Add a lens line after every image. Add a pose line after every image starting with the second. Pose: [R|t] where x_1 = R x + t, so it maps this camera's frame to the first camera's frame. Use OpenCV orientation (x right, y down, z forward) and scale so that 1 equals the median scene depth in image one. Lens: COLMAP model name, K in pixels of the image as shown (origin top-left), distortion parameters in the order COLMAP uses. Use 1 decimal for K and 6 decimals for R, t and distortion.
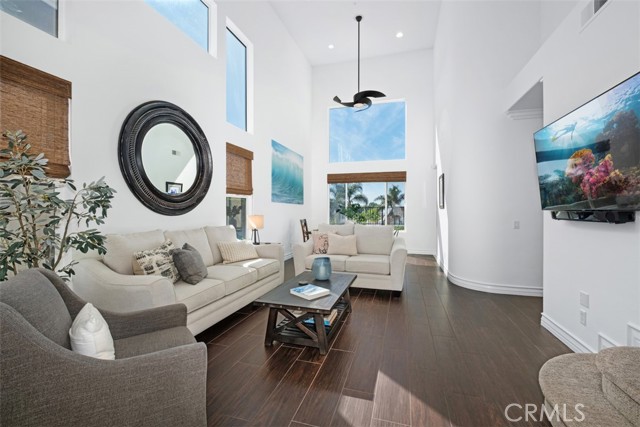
lens RADIAL K [[275.8, 0, 319.4], [0, 275.8, 212.6], [0, 0, 1]] dist [-0.003664, -0.002948]
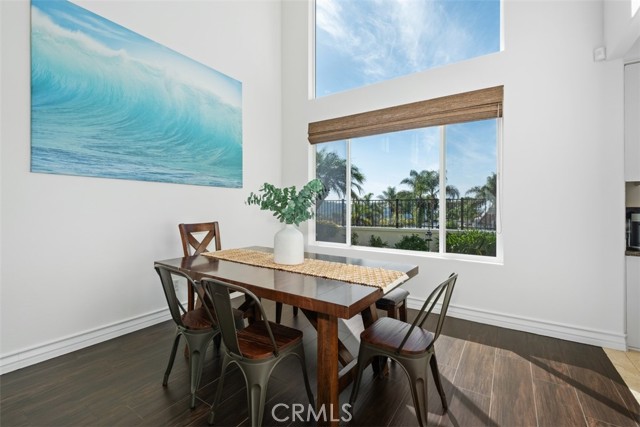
lens RADIAL K [[275.8, 0, 321.5], [0, 275.8, 211.9], [0, 0, 1]] dist [-0.003664, -0.002948]
pose [[0.953219, 0.005858, -0.302225, 0.242609], [-0.002482, 0.999930, 0.011552, 0.004105], [0.302272, -0.010261, 0.953167, 0.723129]]
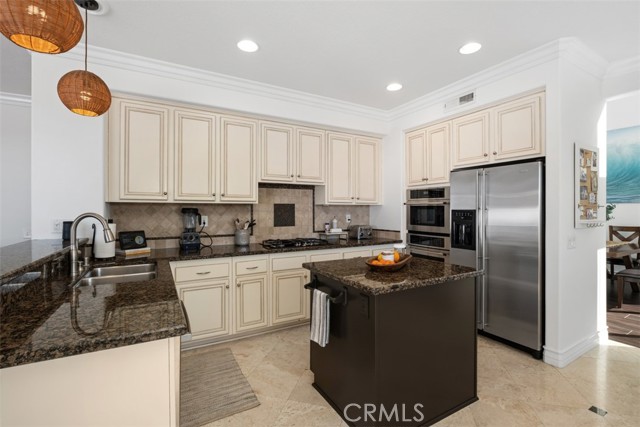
lens RADIAL K [[296.4, 0, 320.6], [0, 296.4, 211.5], [0, 0, 1]] dist [0.000113, 0.000024]
pose [[-0.693804, 0.000502, -0.720163, 1.072760], [0.000399, 1.000000, 0.000313, -0.013648], [0.720164, -0.000070, -0.693804, 1.036620]]
